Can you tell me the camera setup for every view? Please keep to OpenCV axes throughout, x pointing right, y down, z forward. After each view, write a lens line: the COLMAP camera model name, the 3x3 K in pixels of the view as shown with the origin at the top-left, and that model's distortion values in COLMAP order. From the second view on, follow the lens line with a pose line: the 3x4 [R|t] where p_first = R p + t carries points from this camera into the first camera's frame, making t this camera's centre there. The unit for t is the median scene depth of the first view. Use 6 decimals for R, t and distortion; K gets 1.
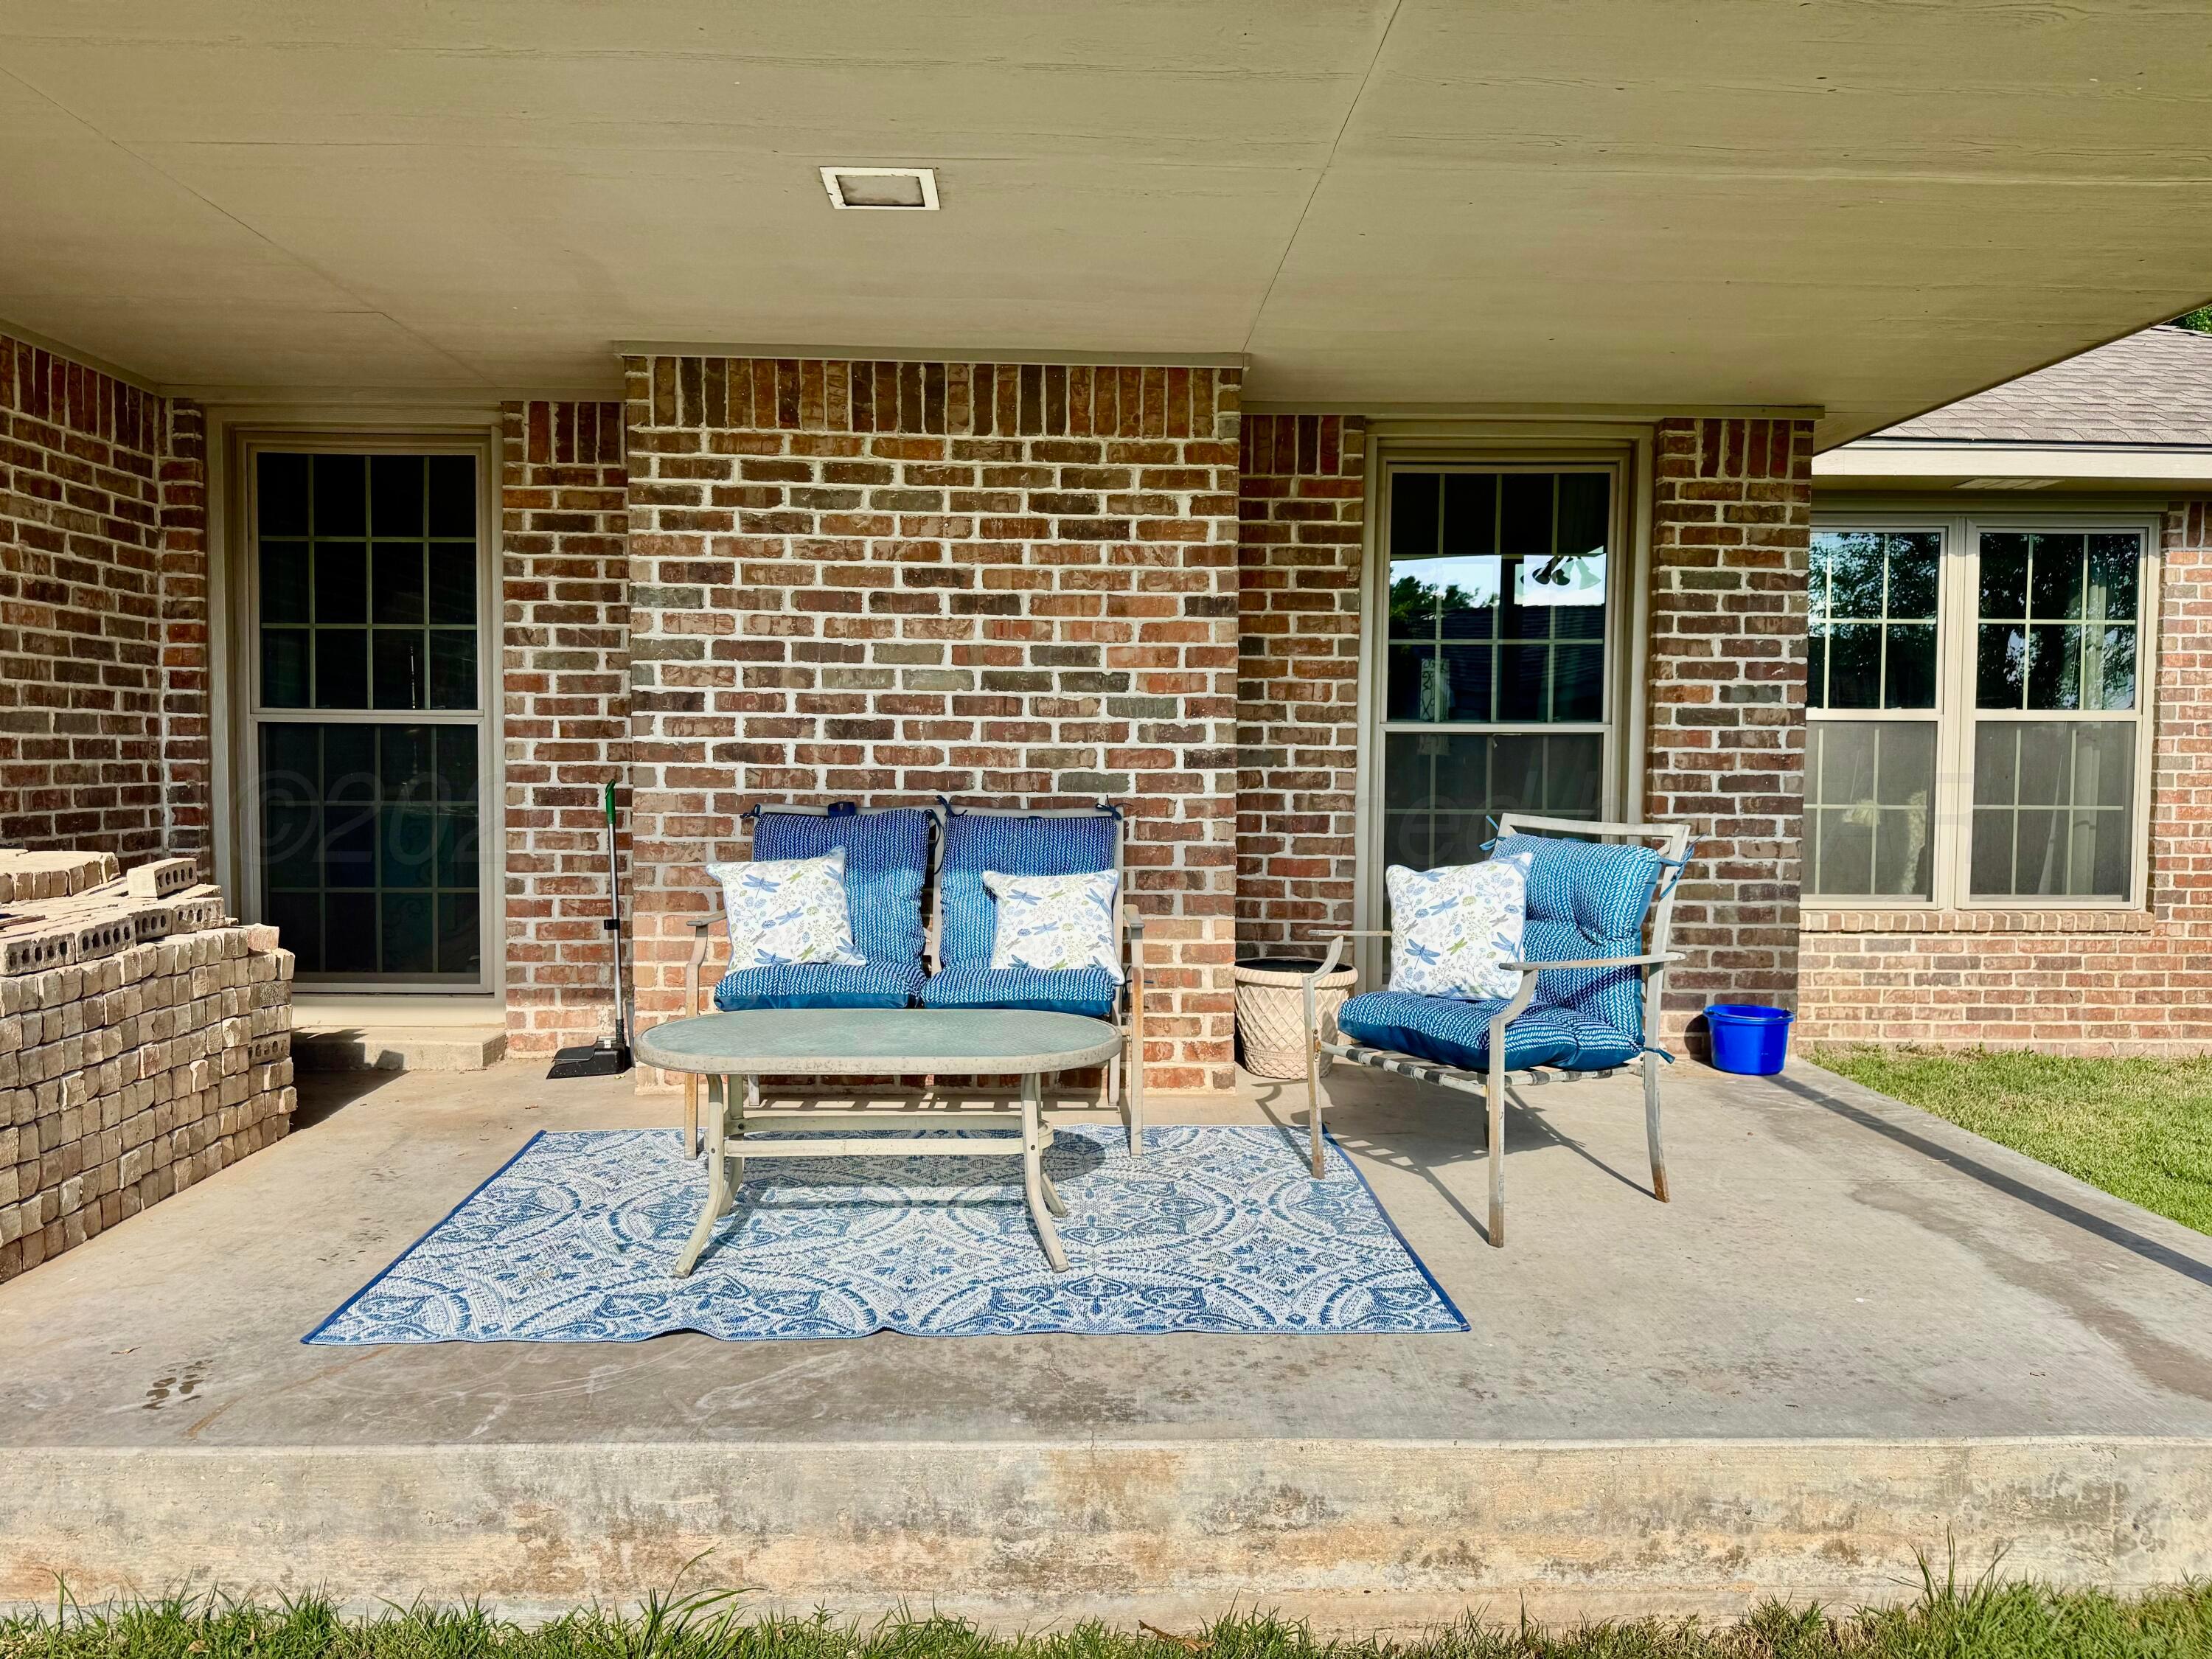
lens RADIAL K [[1556.3, 0, 1106.0], [0, 1556.3, 829.5], [0, 0, 1]] dist [0.121937, -0.193672]
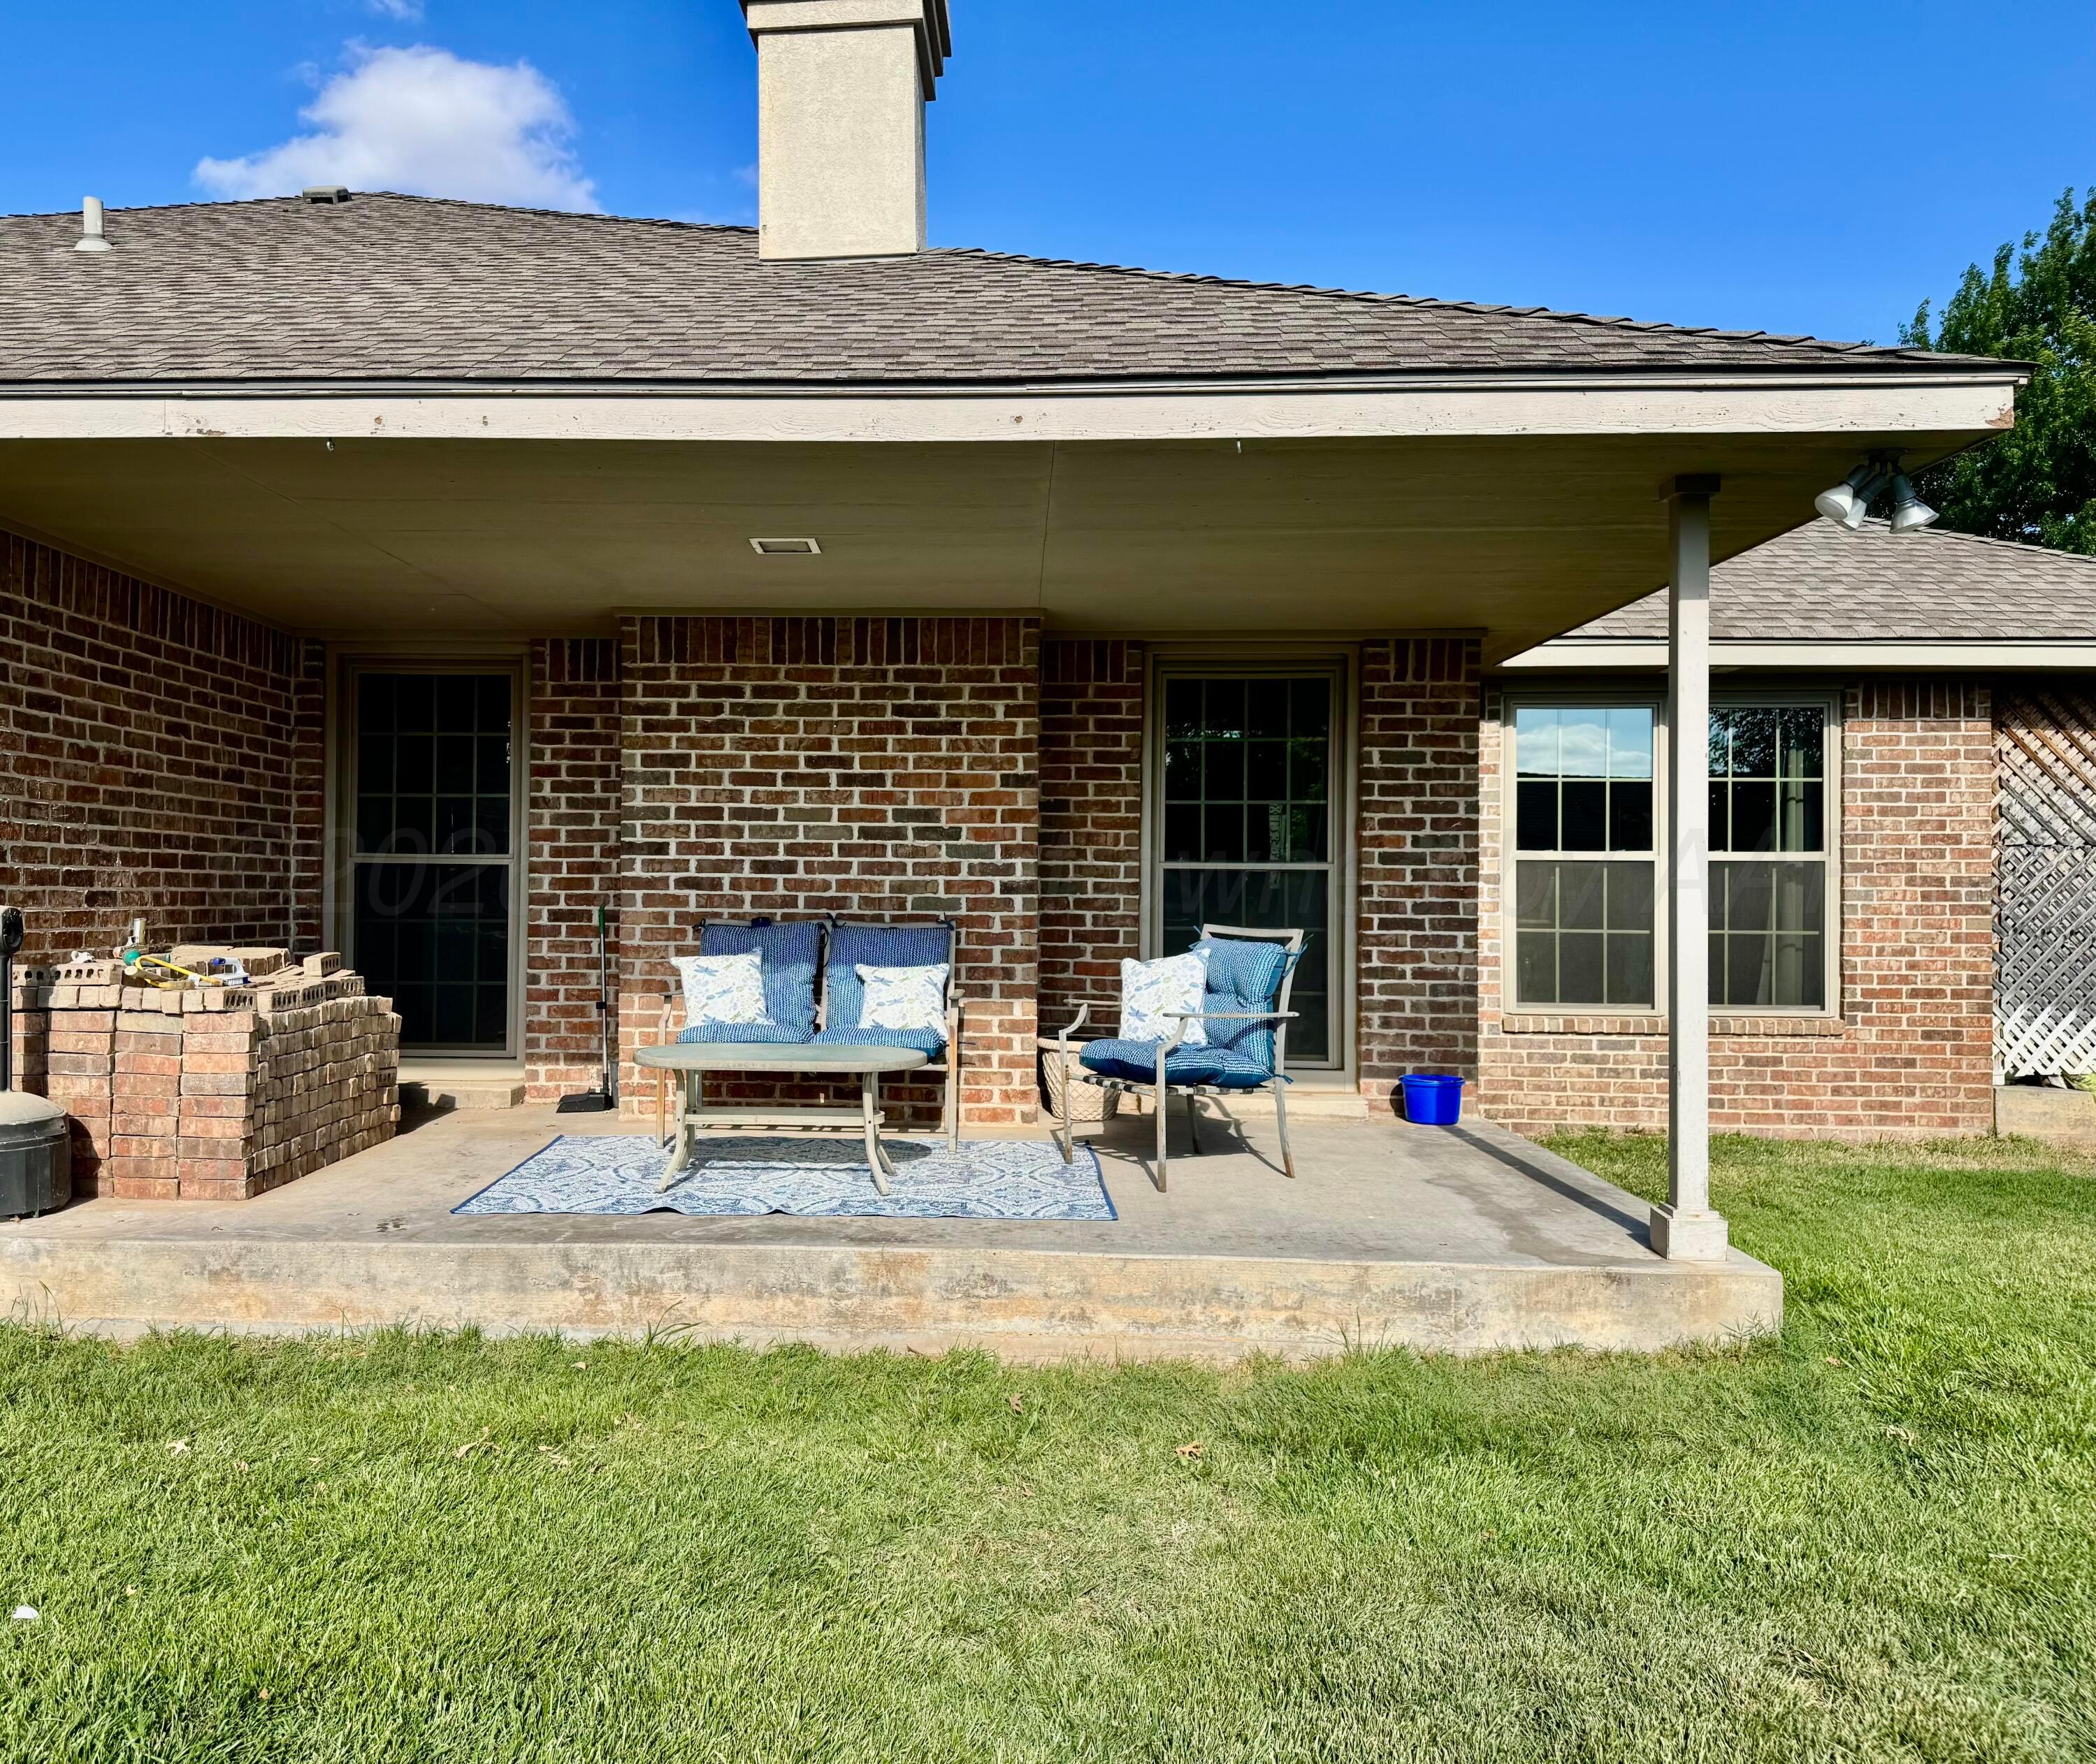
lens RADIAL K [[1641.1, 0, 912.9], [0, 1641.1, 876.3], [0, 0, 1]] dist [0.072621, -0.003665]
pose [[0.996179, 0.000030, -0.087339, 0.090821], [-0.005180, 0.998260, -0.058737, 0.029159], [0.087186, 0.058965, 0.994445, -0.439313]]
